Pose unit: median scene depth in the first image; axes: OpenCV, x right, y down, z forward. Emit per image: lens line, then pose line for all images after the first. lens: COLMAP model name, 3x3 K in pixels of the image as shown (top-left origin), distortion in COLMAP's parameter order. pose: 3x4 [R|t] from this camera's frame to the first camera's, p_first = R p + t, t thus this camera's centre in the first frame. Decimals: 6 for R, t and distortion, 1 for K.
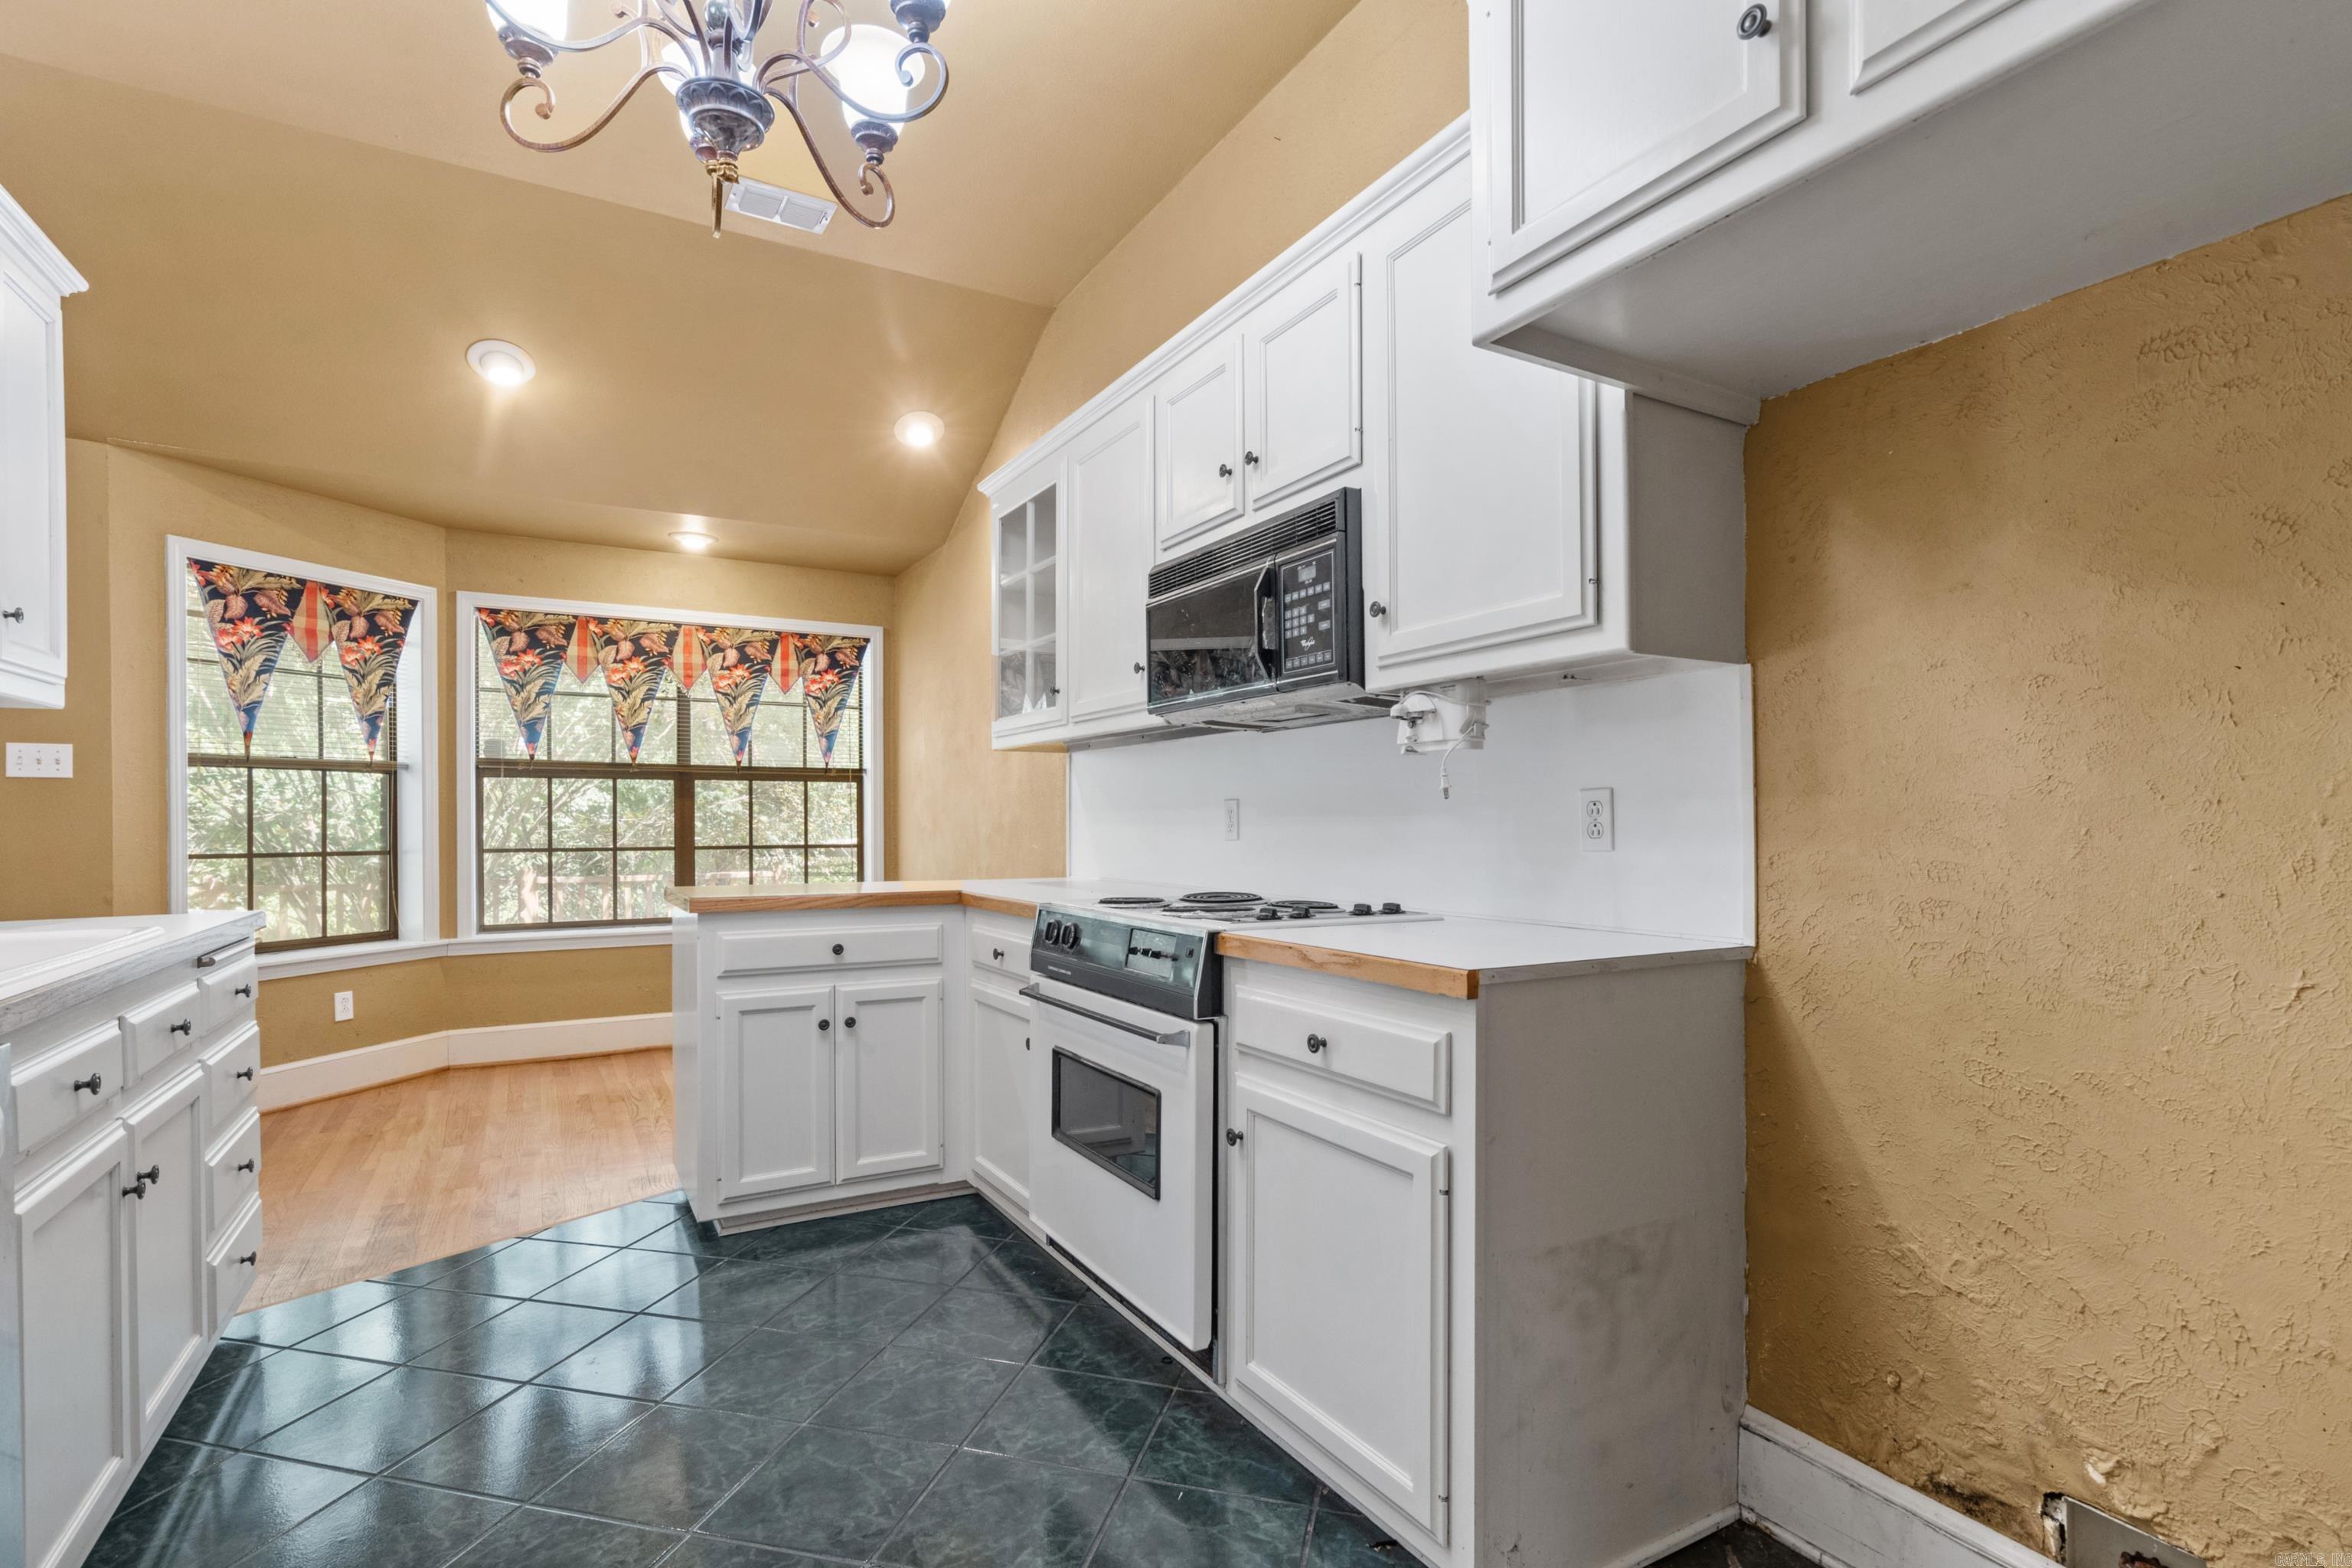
lens RADIAL K [[1072.5, 0, 1166.6], [0, 1072.5, 826.1], [0, 0, 1]] dist [-0.005658, 0.001770]
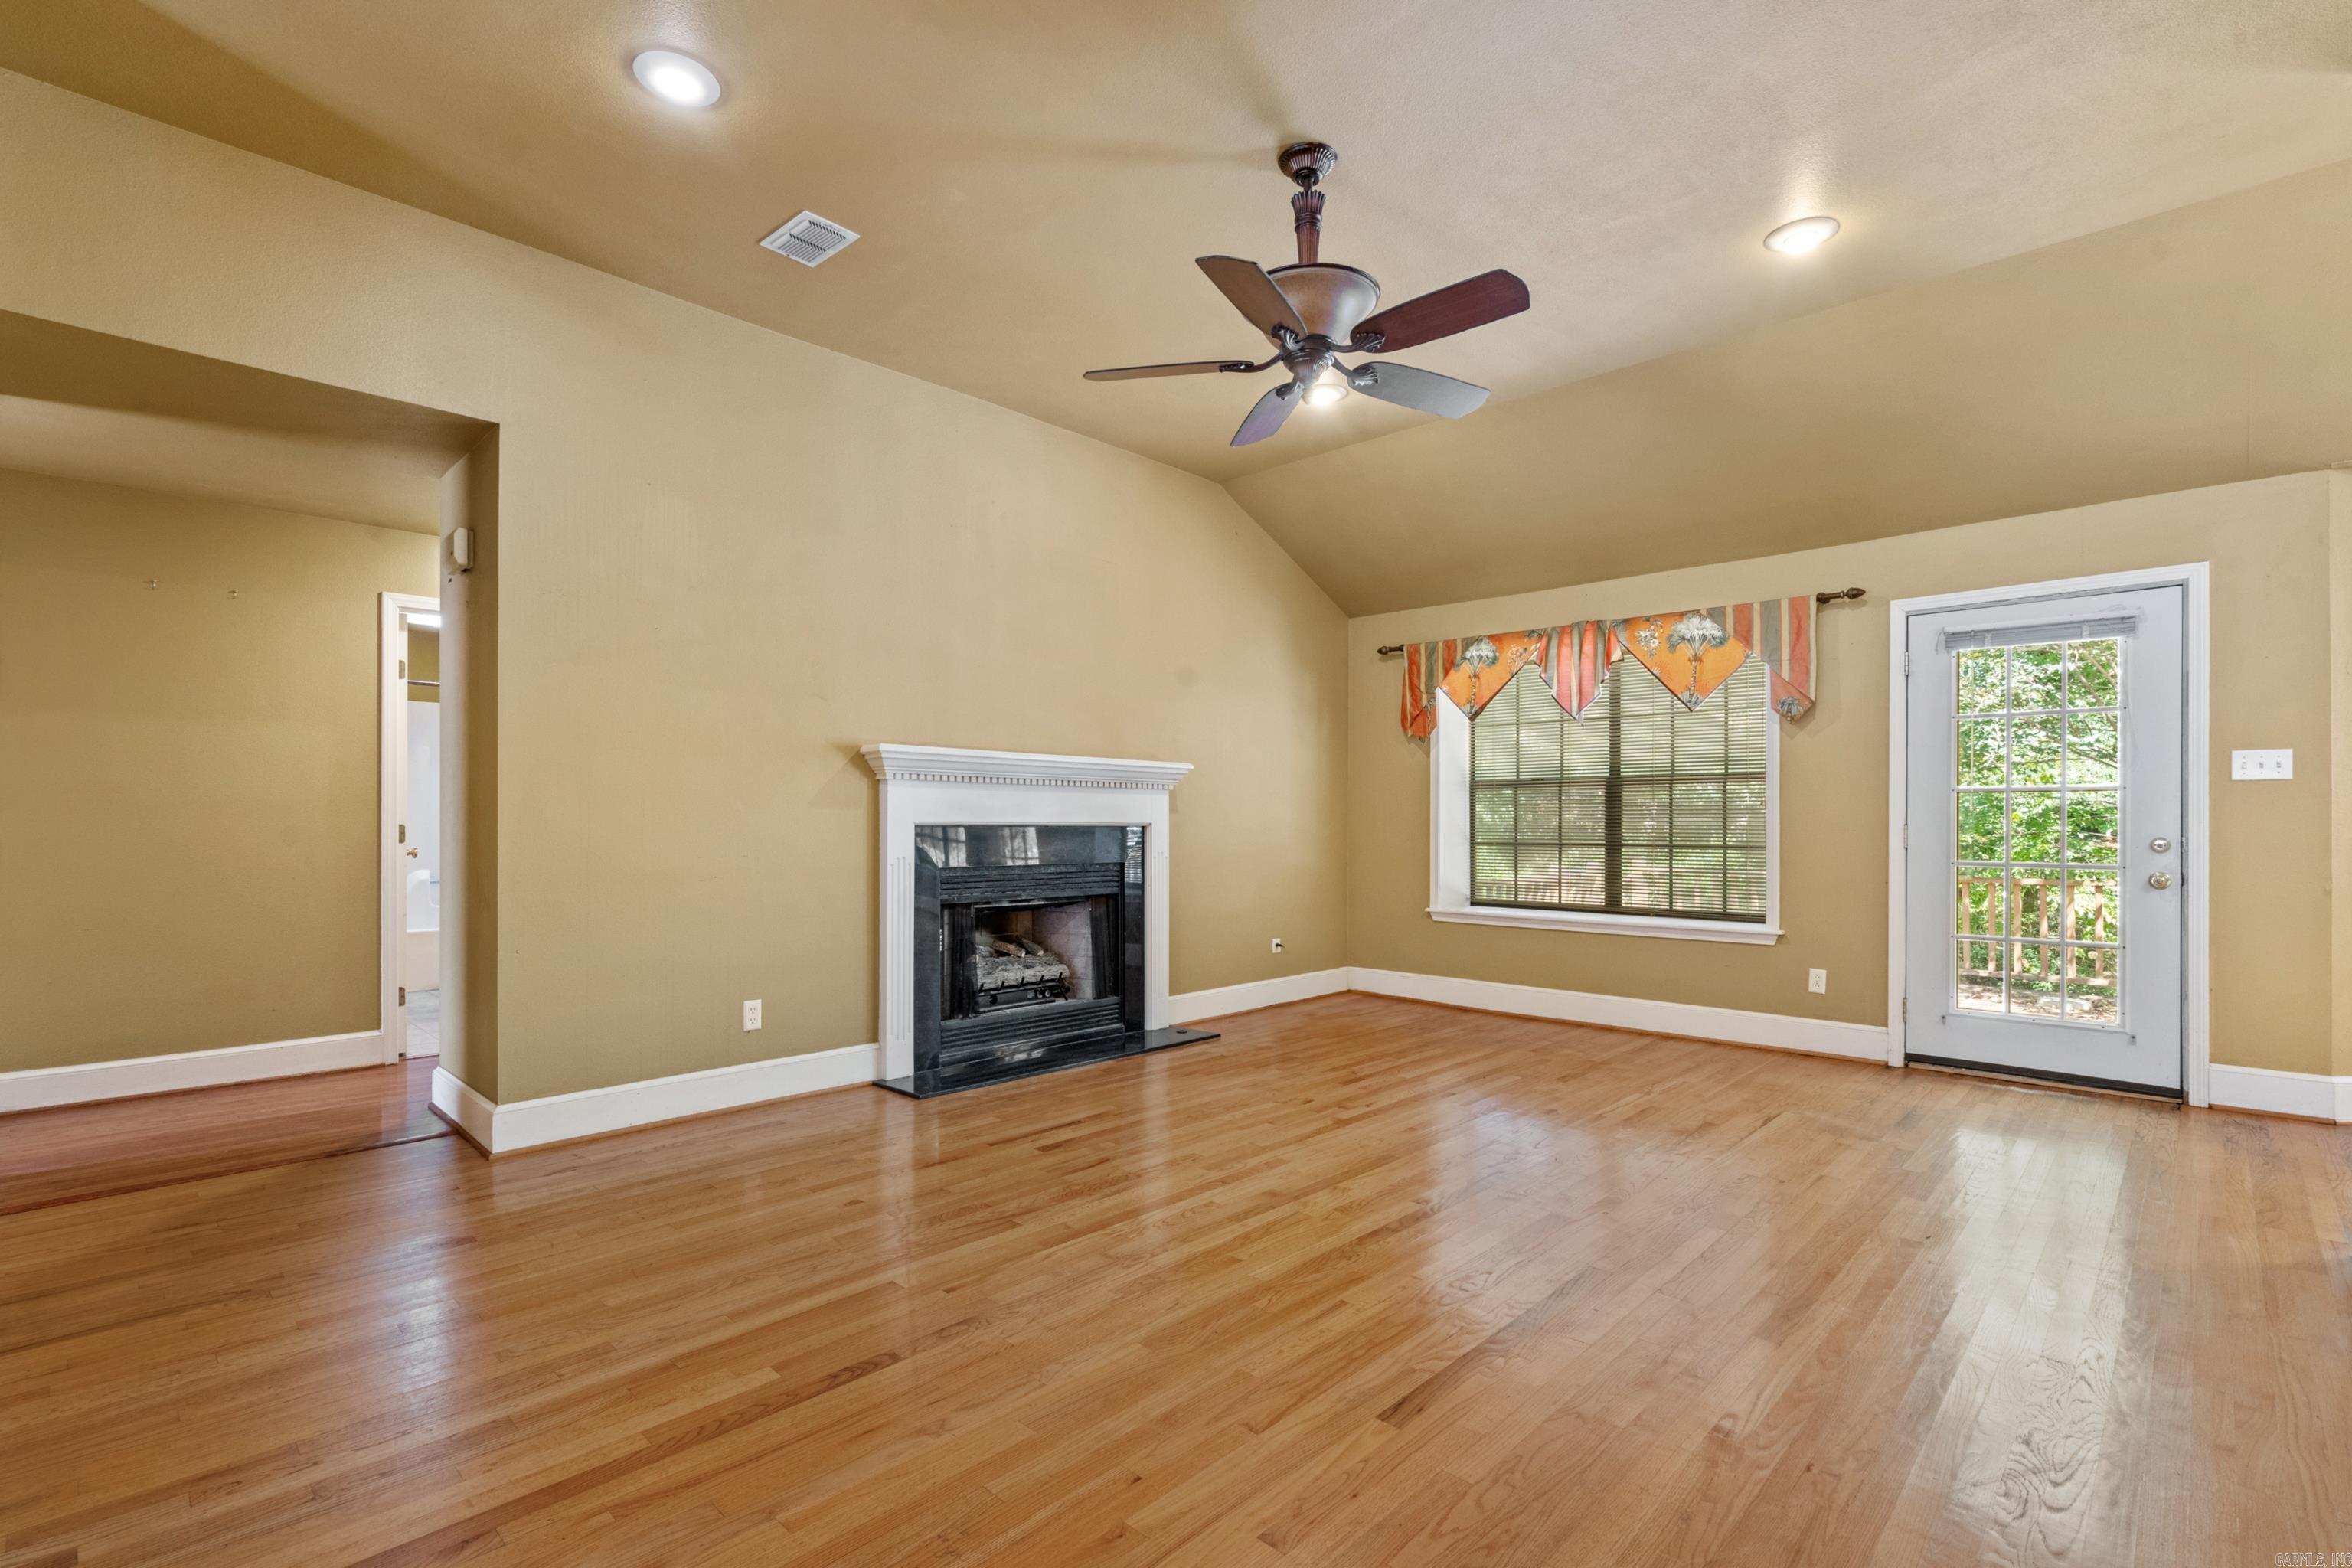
lens RADIAL K [[1072.5, 0, 1138.9], [0, 1072.5, 820.0], [0, 0, 1]] dist [-0.005658, 0.001770]
pose [[0.254527, 0.002241, -0.967063, -0.183751], [-0.009589, 0.999954, -0.000207, 0.006799], [0.967018, 0.009326, 0.254537, -0.325612]]
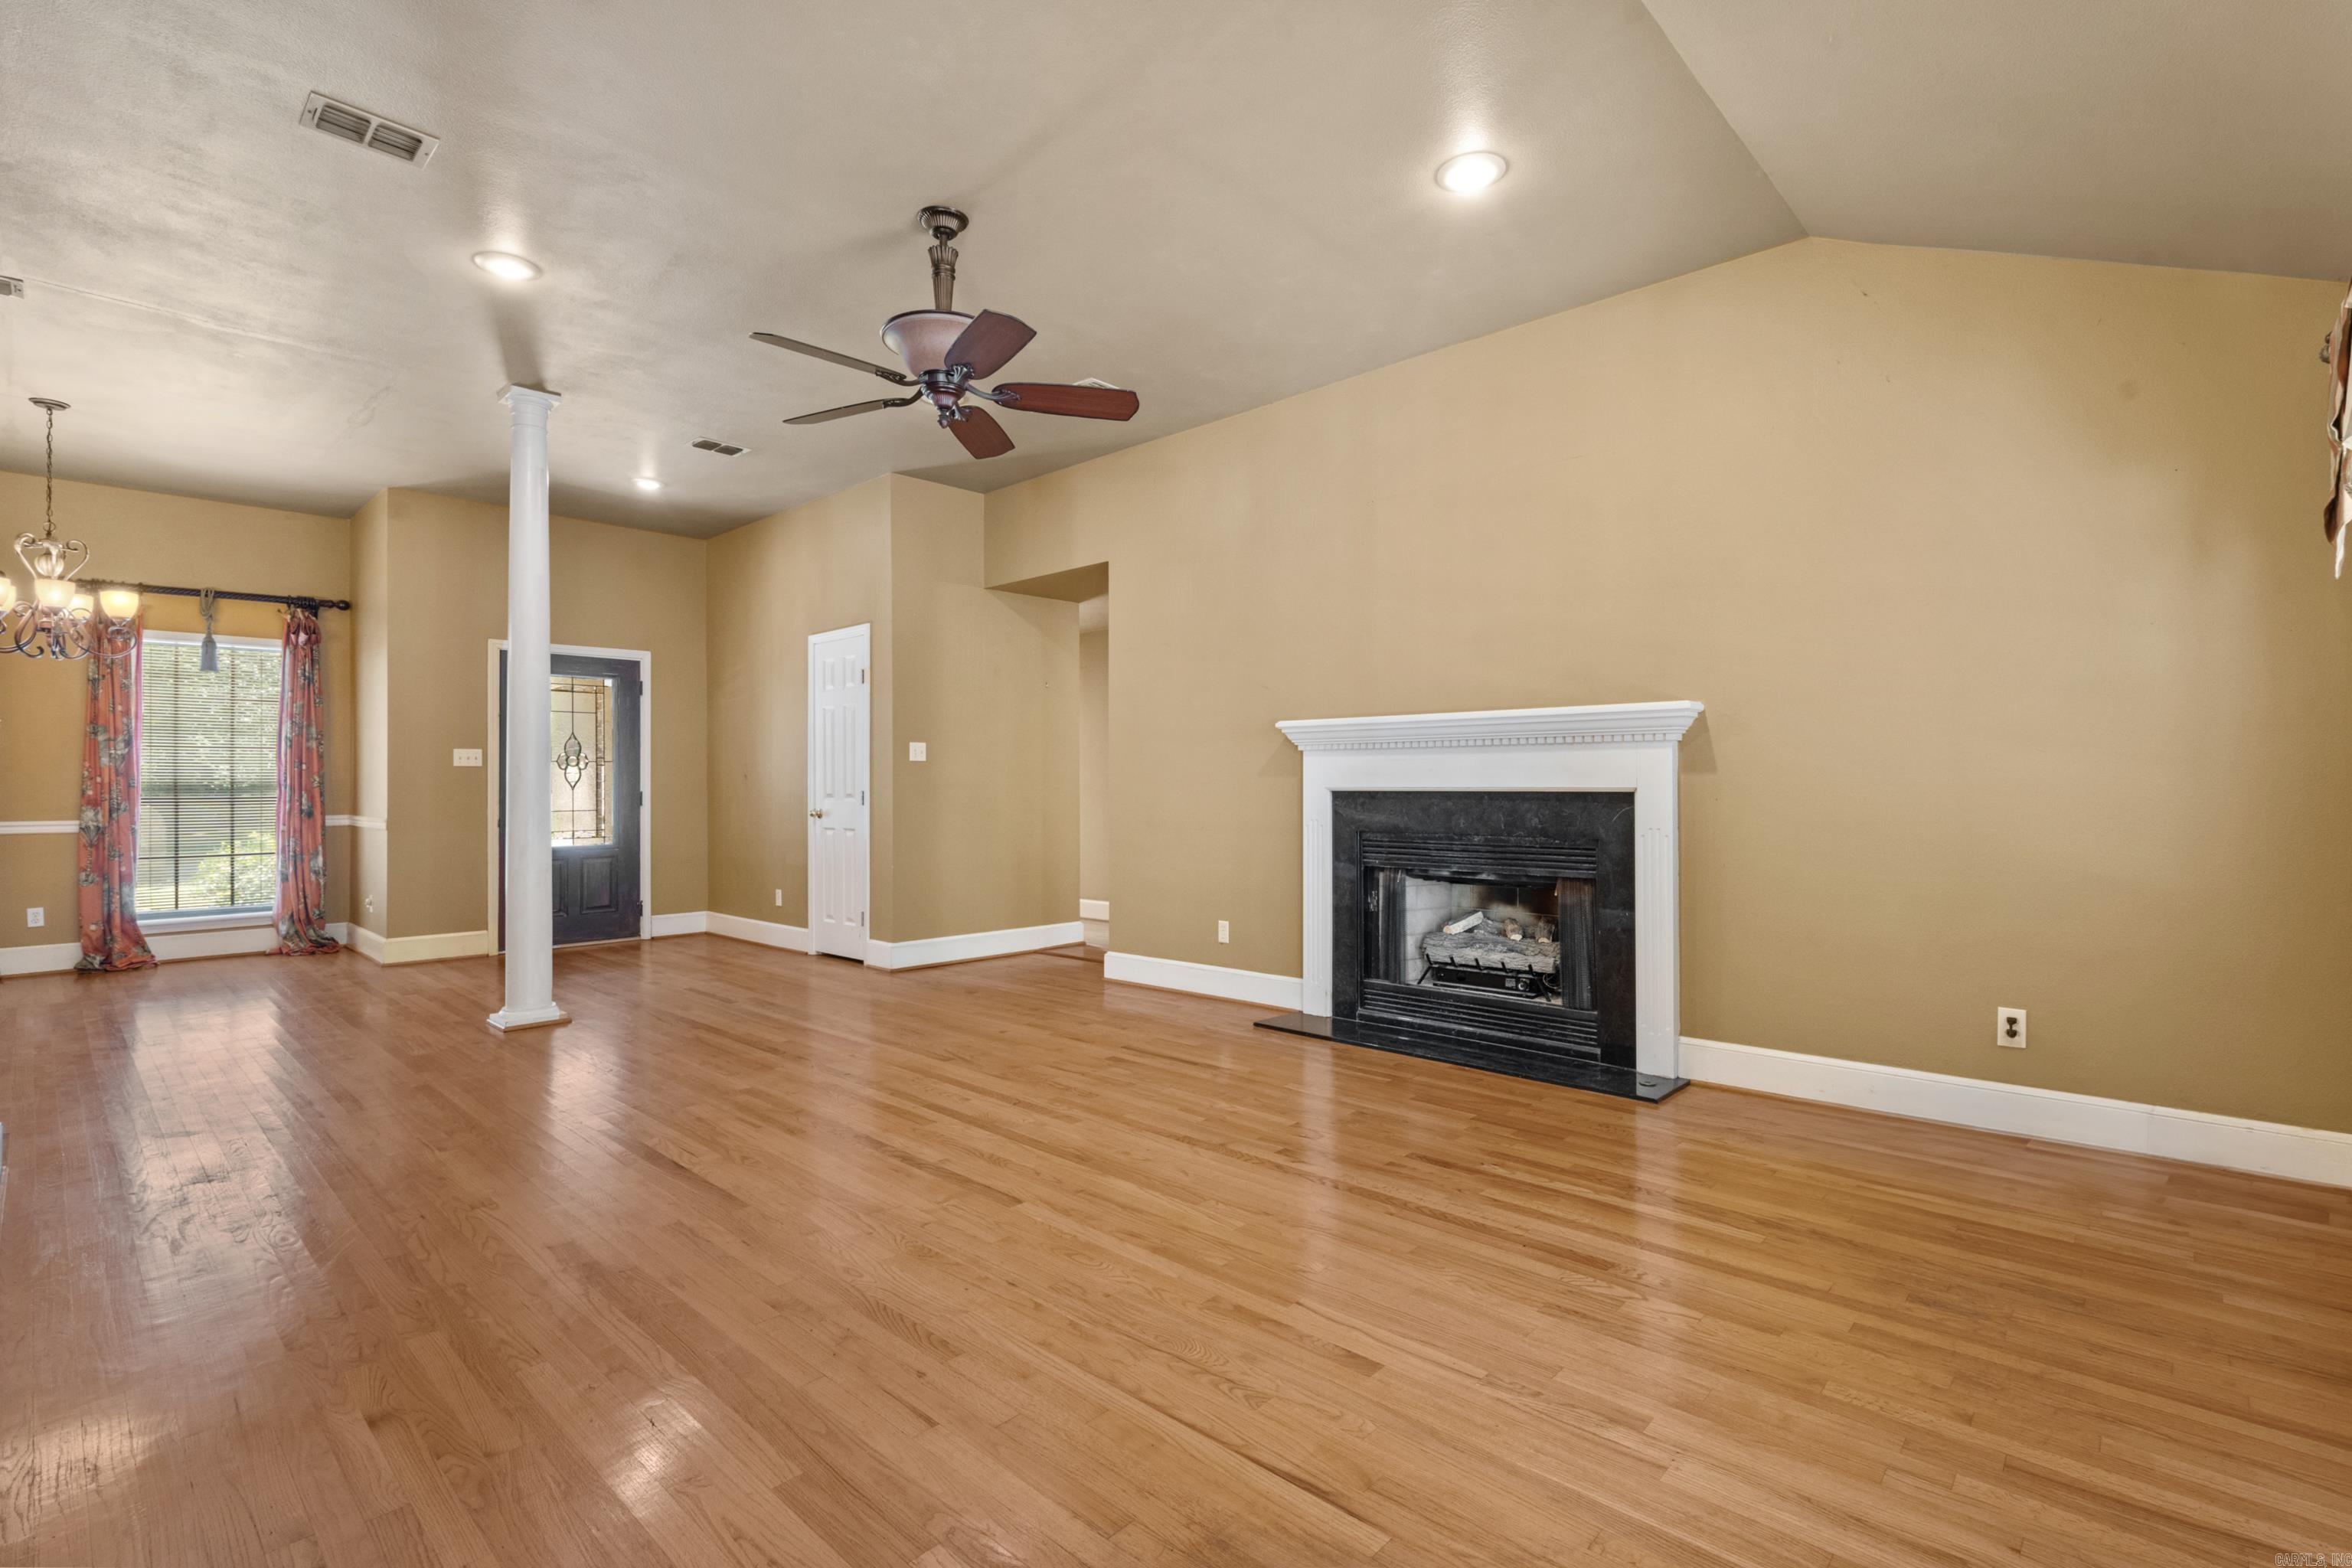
lens RADIAL K [[1072.5, 0, 1196.0], [0, 1072.5, 778.9], [0, 0, 1]] dist [-0.005658, 0.001770]
pose [[-0.953710, 0.003660, -0.300705, -0.692775], [0.004013, 0.999992, -0.000557, 0.003320], [0.300700, -0.001738, -0.953717, 0.628939]]
